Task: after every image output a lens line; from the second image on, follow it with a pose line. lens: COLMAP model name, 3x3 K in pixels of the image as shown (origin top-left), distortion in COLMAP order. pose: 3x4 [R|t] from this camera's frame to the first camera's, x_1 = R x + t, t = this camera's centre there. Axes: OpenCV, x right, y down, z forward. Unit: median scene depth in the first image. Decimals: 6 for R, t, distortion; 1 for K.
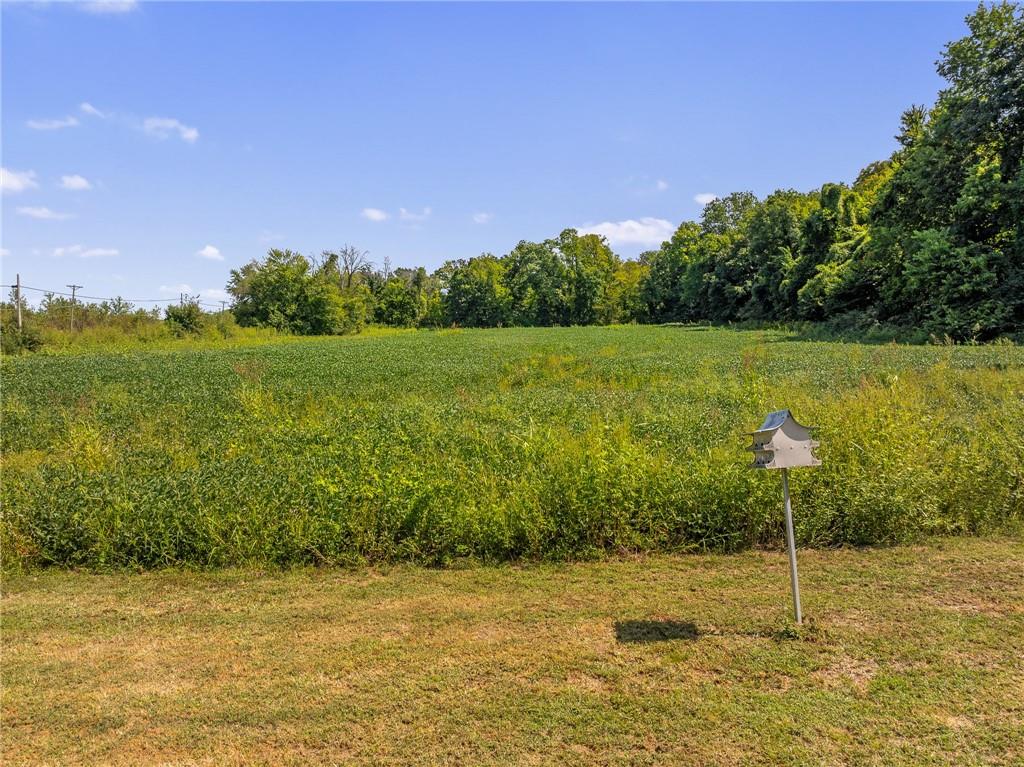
lens RADIAL K [[726.0, 0, 515.0], [0, 726.0, 377.9], [0, 0, 1]] dist [-0.039057, -0.004104]
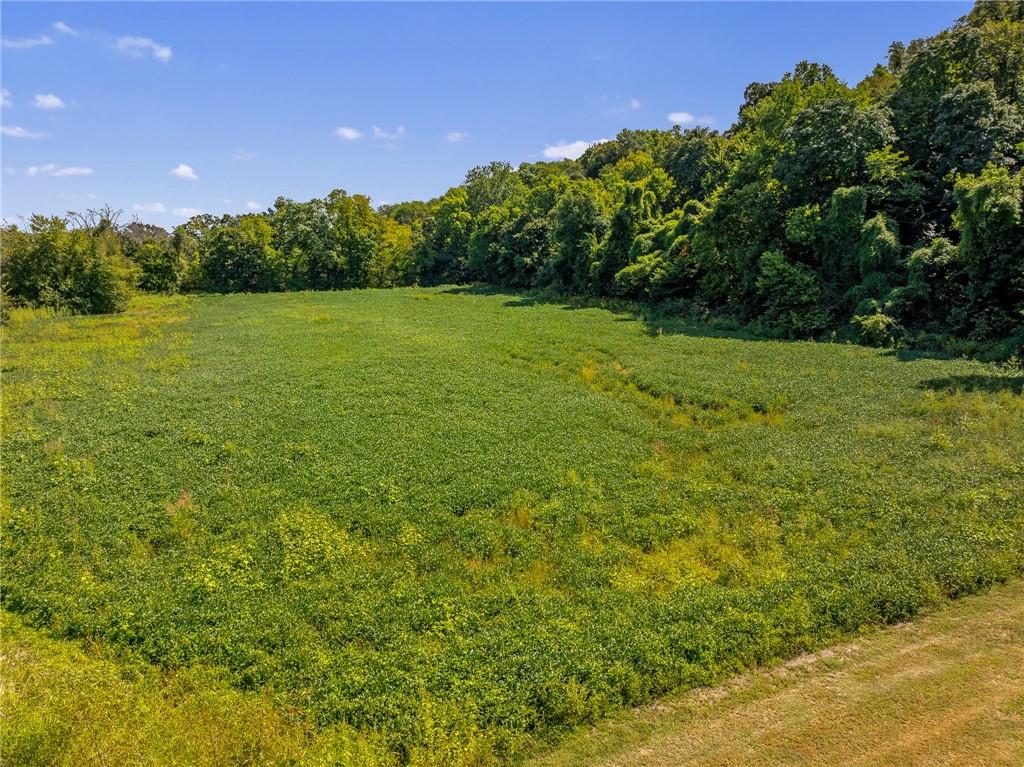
lens RADIAL K [[726.0, 0, 515.0], [0, 726.0, 377.9], [0, 0, 1]] dist [-0.039057, -0.004104]
pose [[0.899987, -0.071850, 0.429954, -0.162241], [0.032700, 0.994671, 0.097772, -0.039820], [-0.434688, -0.073934, 0.897541, -0.017560]]
